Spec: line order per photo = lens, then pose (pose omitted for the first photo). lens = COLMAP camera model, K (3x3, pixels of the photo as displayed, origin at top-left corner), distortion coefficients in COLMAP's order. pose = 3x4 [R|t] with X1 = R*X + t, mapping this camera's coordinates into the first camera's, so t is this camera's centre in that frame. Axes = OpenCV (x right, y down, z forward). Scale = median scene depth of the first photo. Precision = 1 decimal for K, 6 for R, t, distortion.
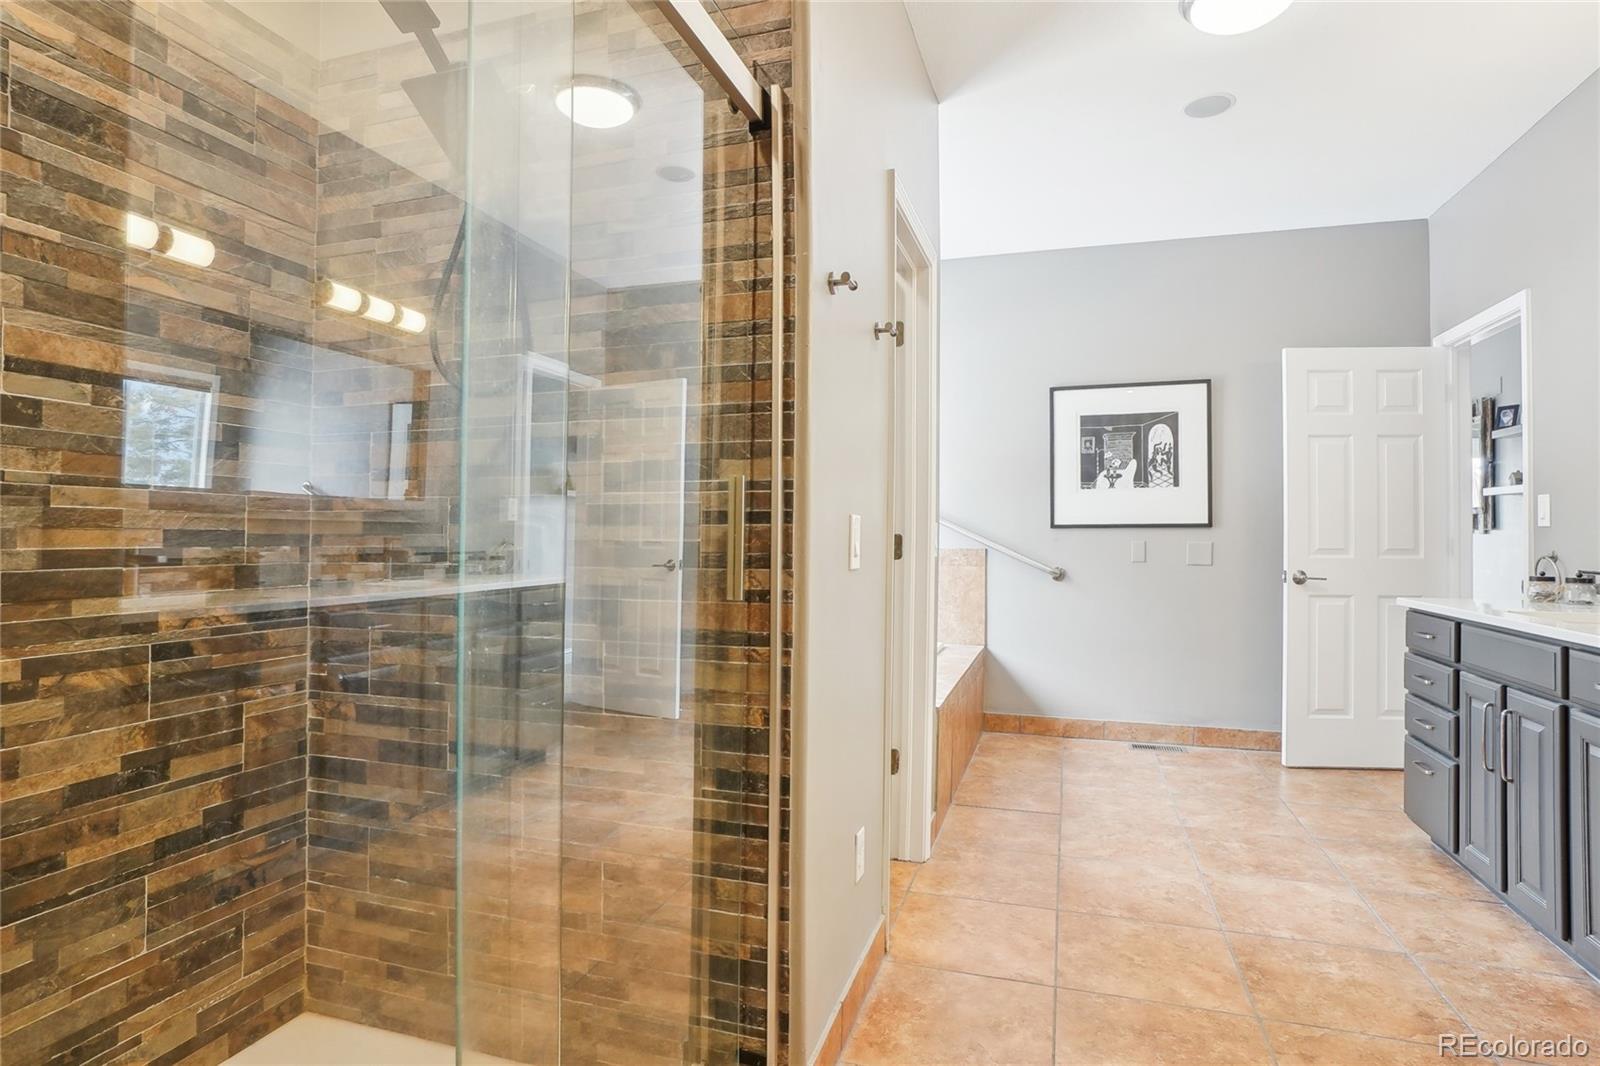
lens RADIAL K [[843.0, 0, 789.9], [0, 843.0, 535.4], [0, 0, 1]] dist [-0.046025, 0.024743]
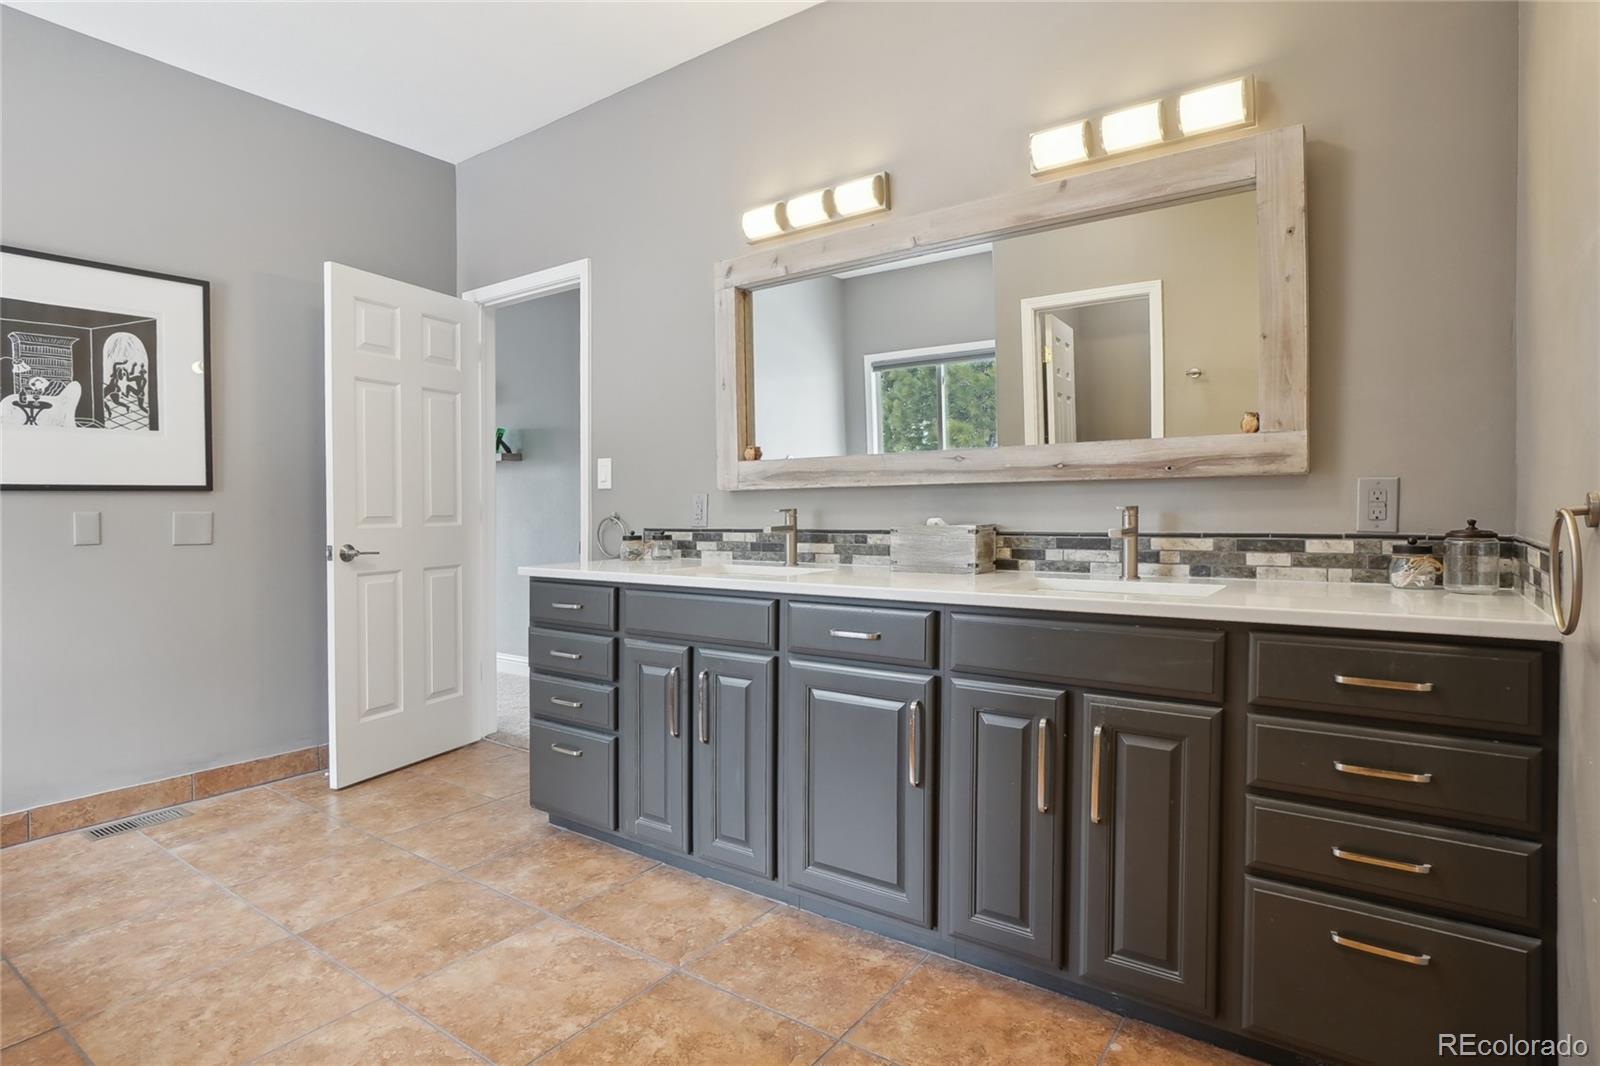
lens RADIAL K [[824.9, 0, 798.3], [0, 824.9, 530.0], [0, 0, 1]] dist [-0.044501, 0.022236]
pose [[0.299694, -0.025024, 0.953707, -0.011387], [0.012800, 0.999671, 0.022207, 0.021047], [-0.953950, 0.005552, 0.299916, 0.442834]]
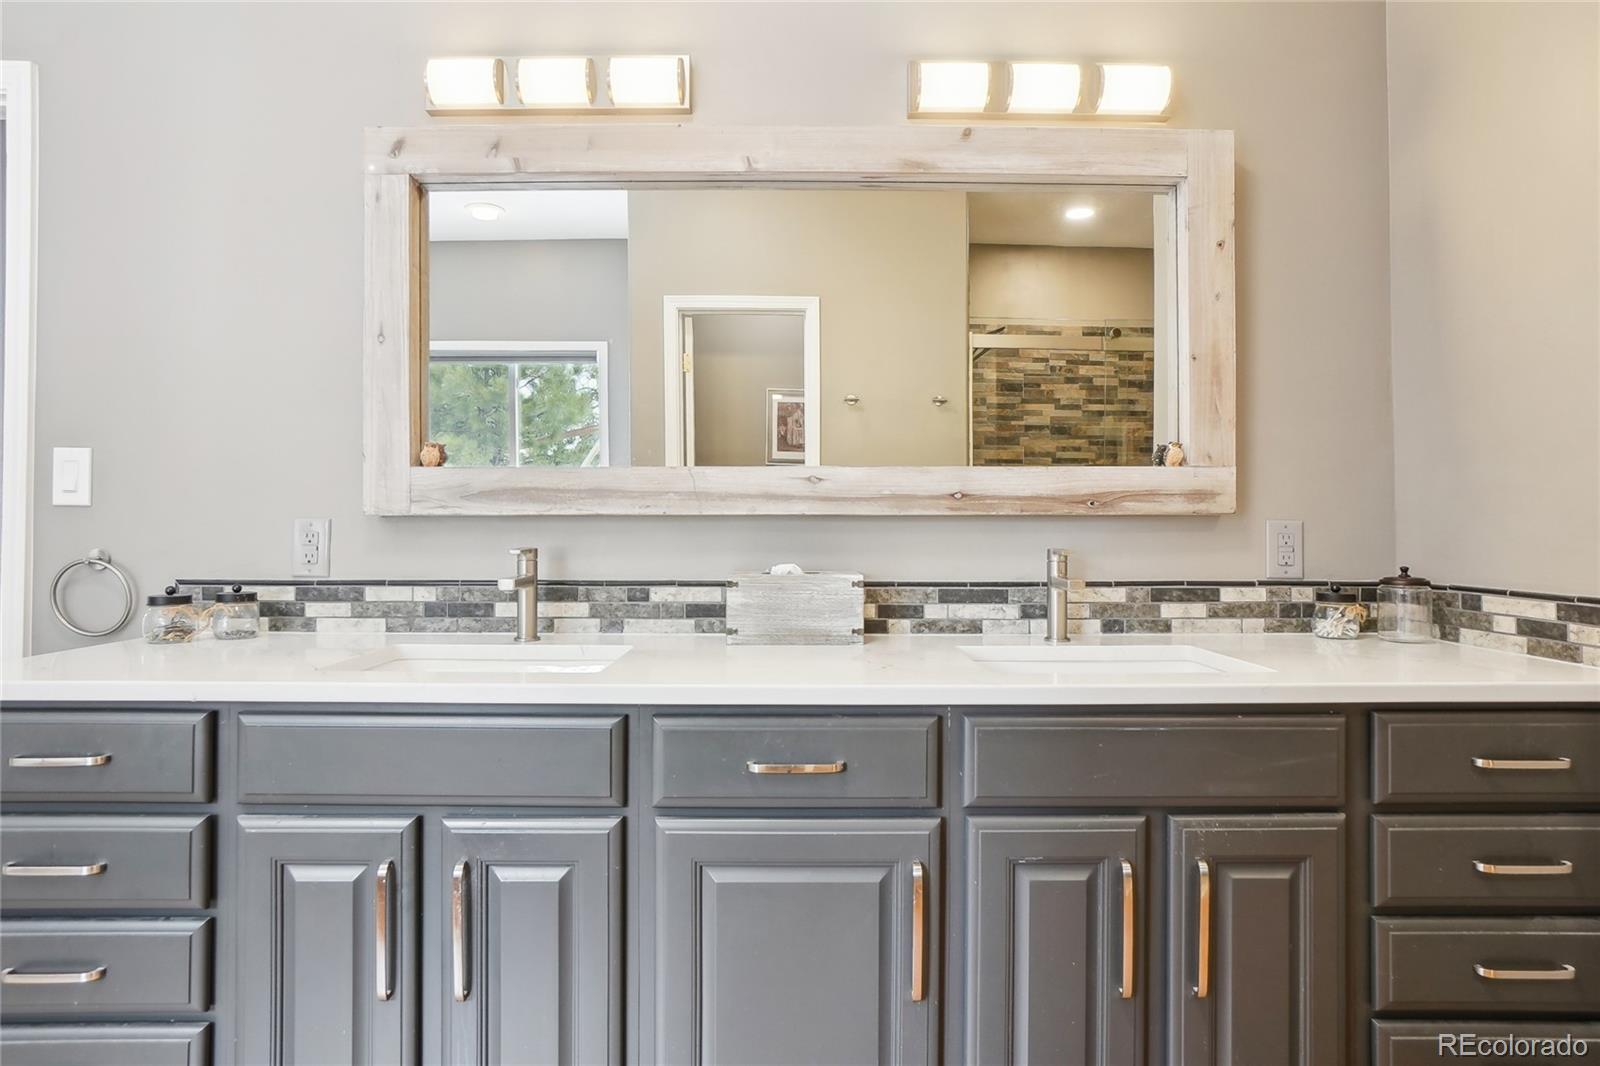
lens RADIAL K [[843.0, 0, 789.9], [0, 843.0, 535.4], [0, 0, 1]] dist [-0.046025, 0.024743]
pose [[-0.318061, -0.001817, 0.948068, 0.237015], [0.003666, 0.999988, 0.003146, 0.008694], [-0.948063, 0.004476, -0.318051, 0.714488]]
